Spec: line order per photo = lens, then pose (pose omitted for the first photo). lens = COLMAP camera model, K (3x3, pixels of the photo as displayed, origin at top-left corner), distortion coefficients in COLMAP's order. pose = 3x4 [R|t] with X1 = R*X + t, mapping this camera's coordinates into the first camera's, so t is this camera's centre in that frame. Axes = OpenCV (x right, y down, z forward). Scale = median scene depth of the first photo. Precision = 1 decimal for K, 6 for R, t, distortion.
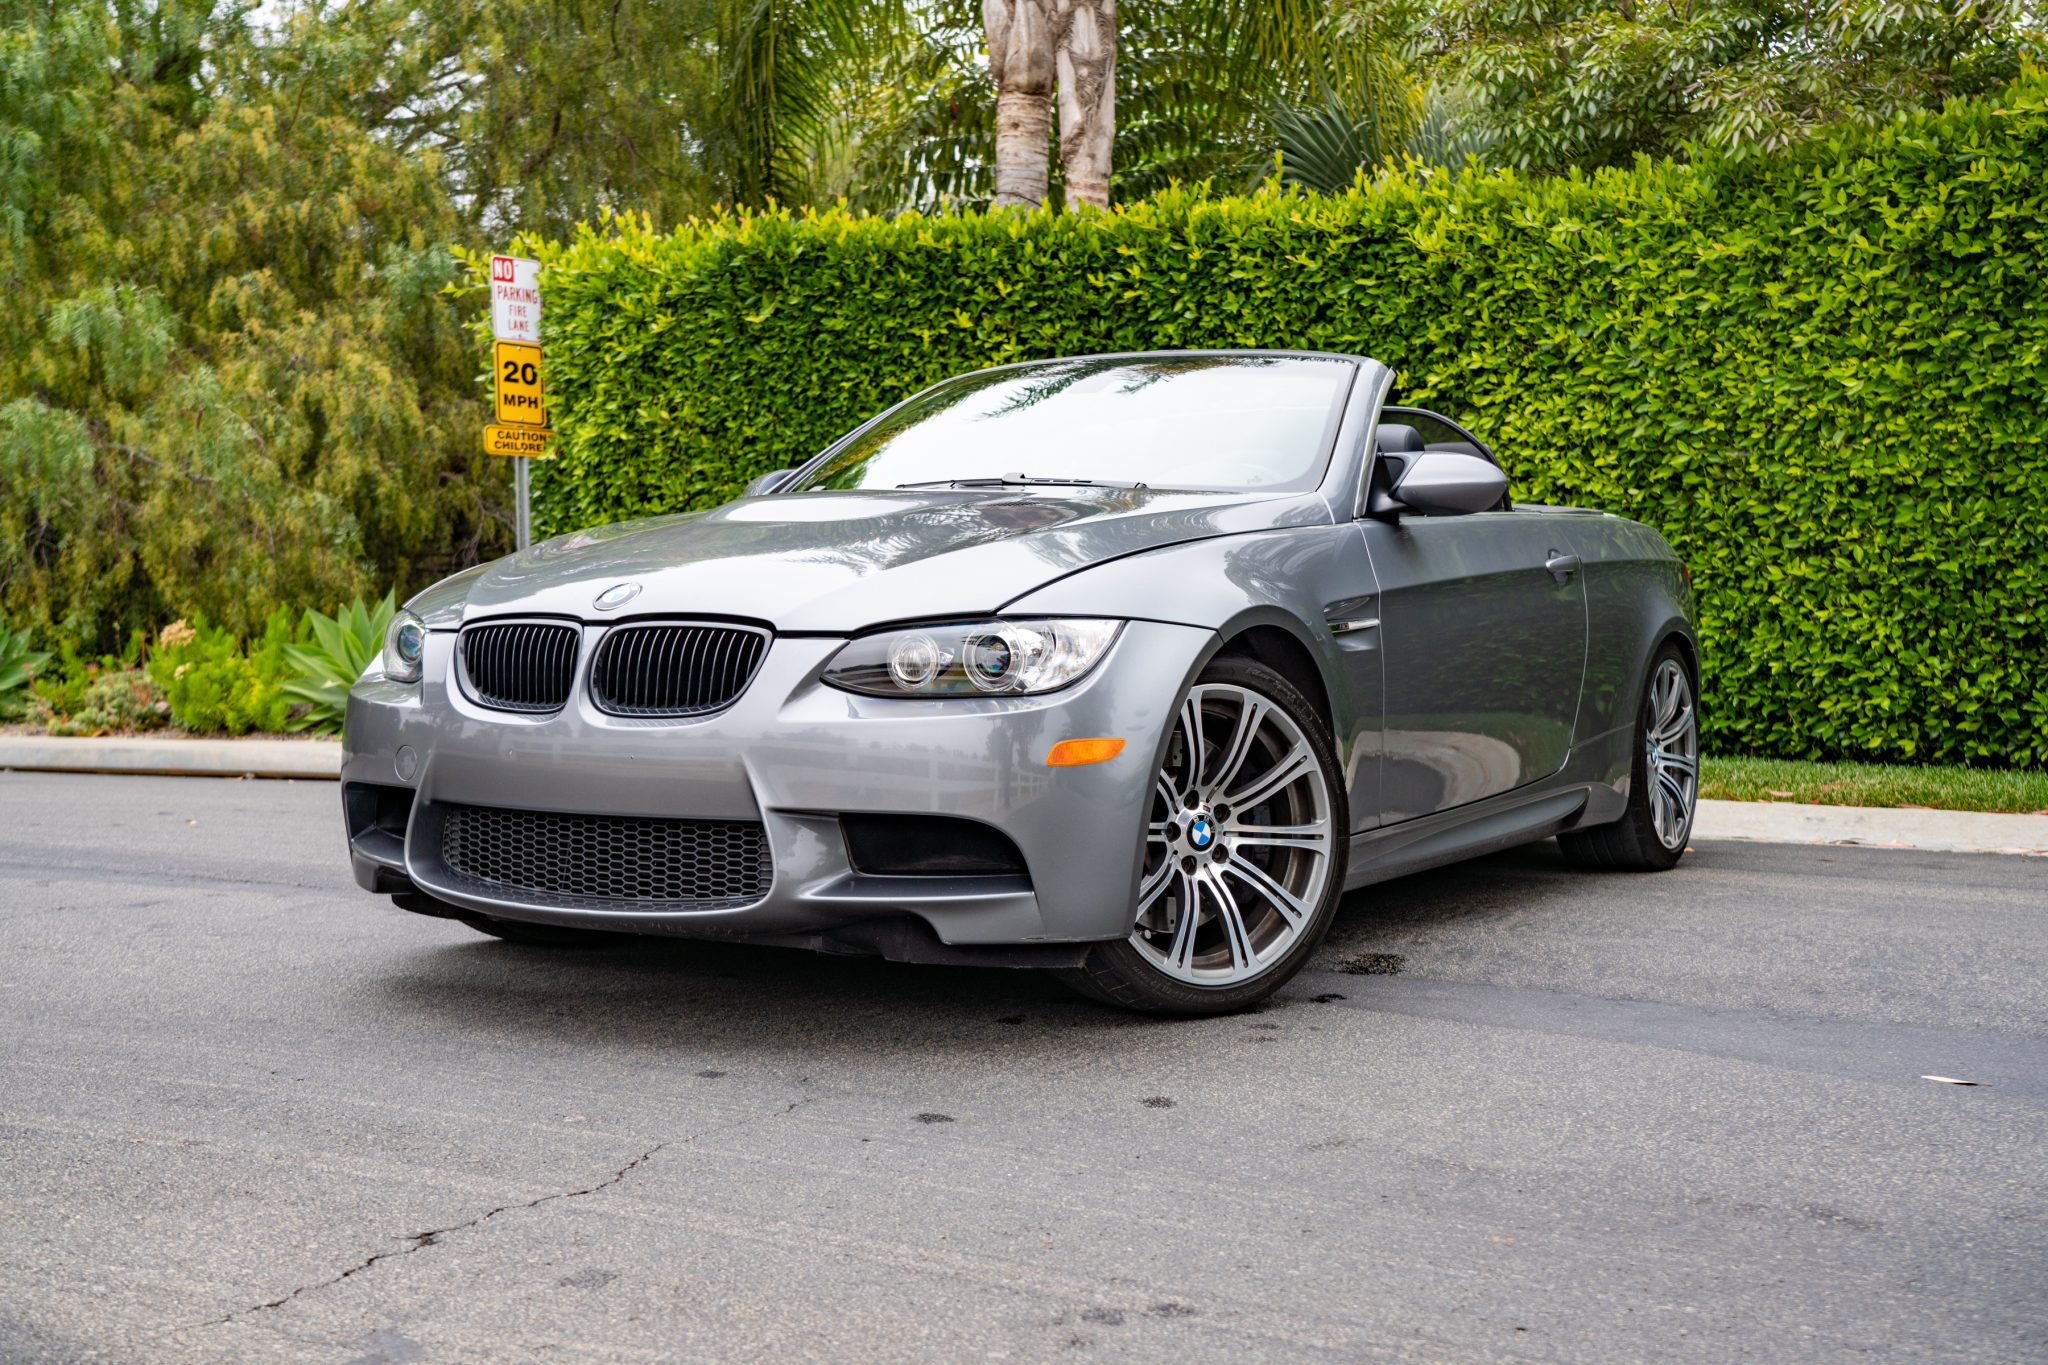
lens RADIAL K [[2372.0, 0, 1024.0], [0, 2372.0, 687.5], [0, 0, 1]] dist [0.078089, 0.166746]
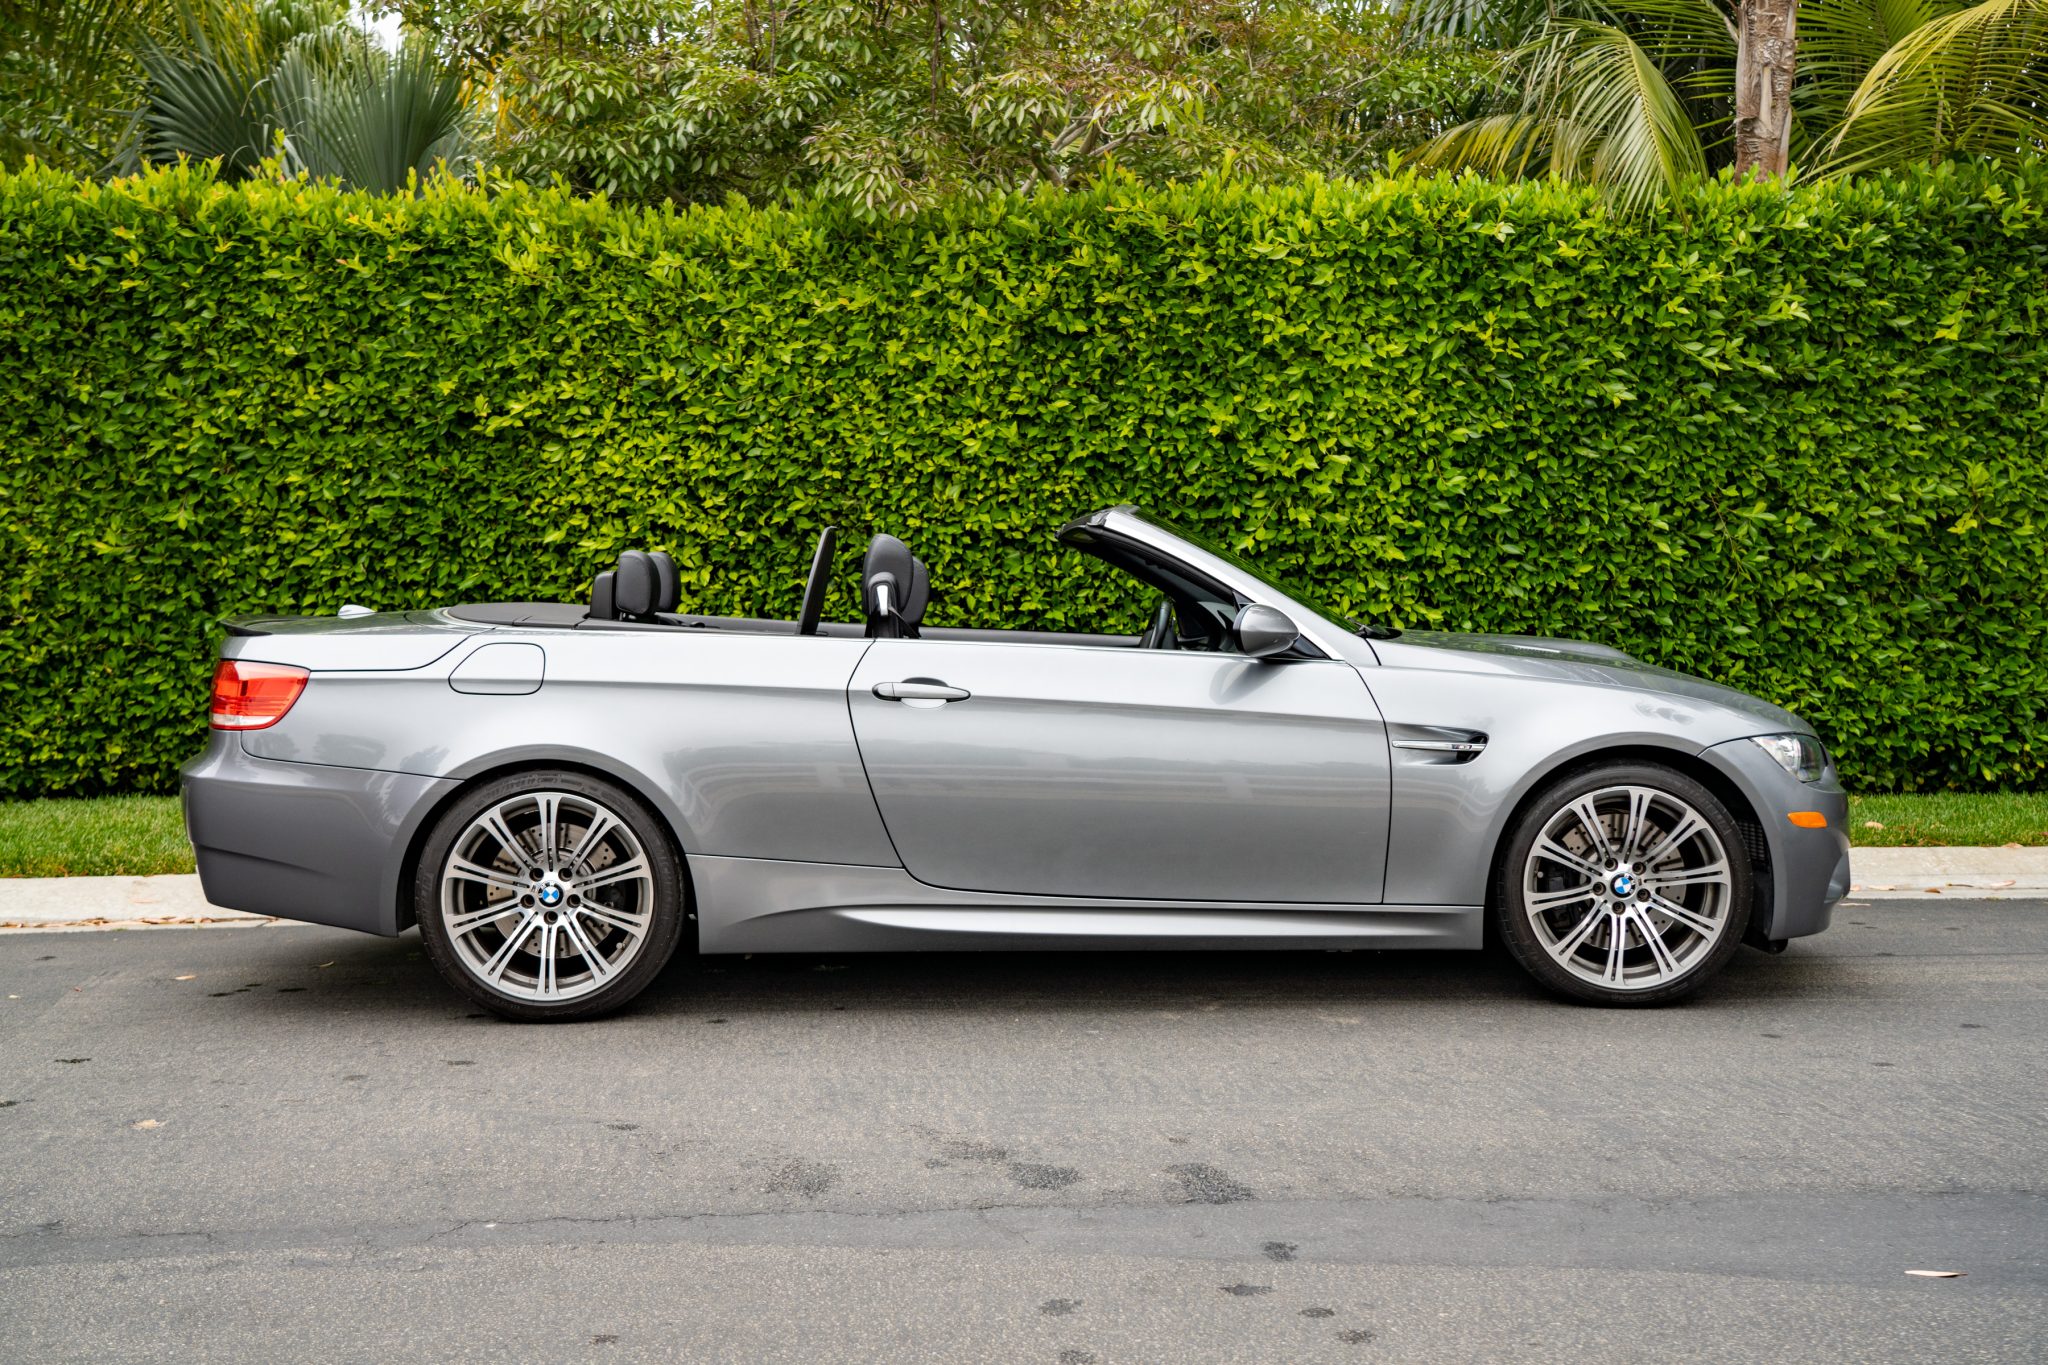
lens RADIAL K [[2339.9, 0, 1033.5], [0, 2339.9, 681.3], [0, 0, 1]] dist [0.077727, 0.165572]
pose [[0.821016, -0.040970, 0.569433, -0.206158], [0.021228, 0.998923, 0.041264, -0.058520], [-0.570510, -0.021790, 0.821002, 0.124954]]
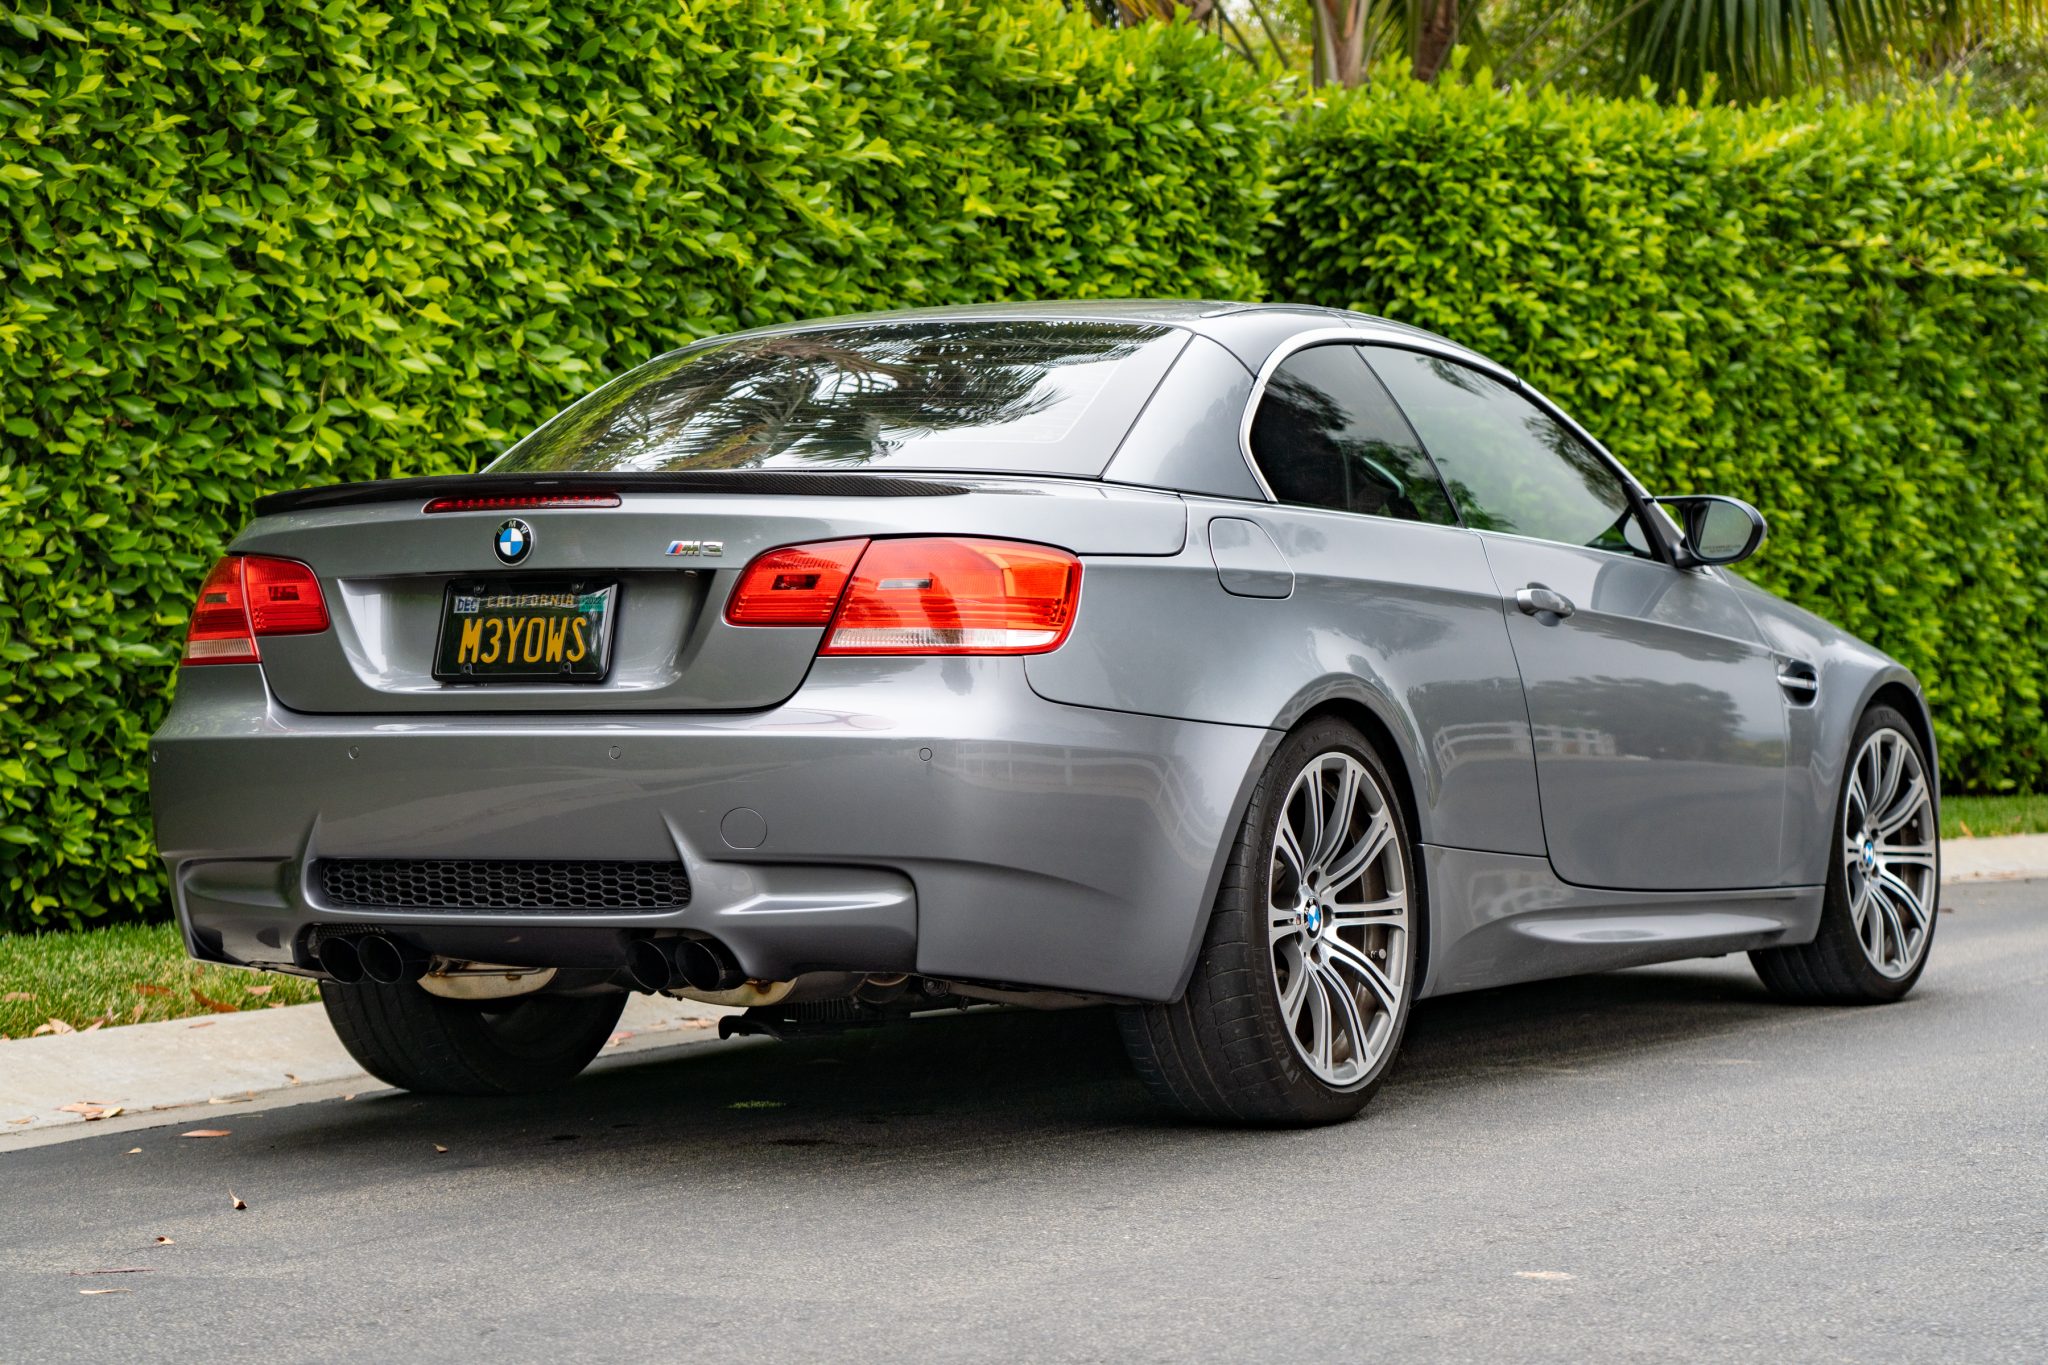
lens RADIAL K [[4292.4, 0, 1053.8], [0, 4292.4, 616.7], [0, 0, 1]] dist [0.434709, 0.490604]
pose [[-0.001789, 0.003035, 0.999994, -0.587153], [0.025933, 0.999659, -0.002988, -0.029048], [-0.999662, 0.025928, -0.001867, 0.683133]]
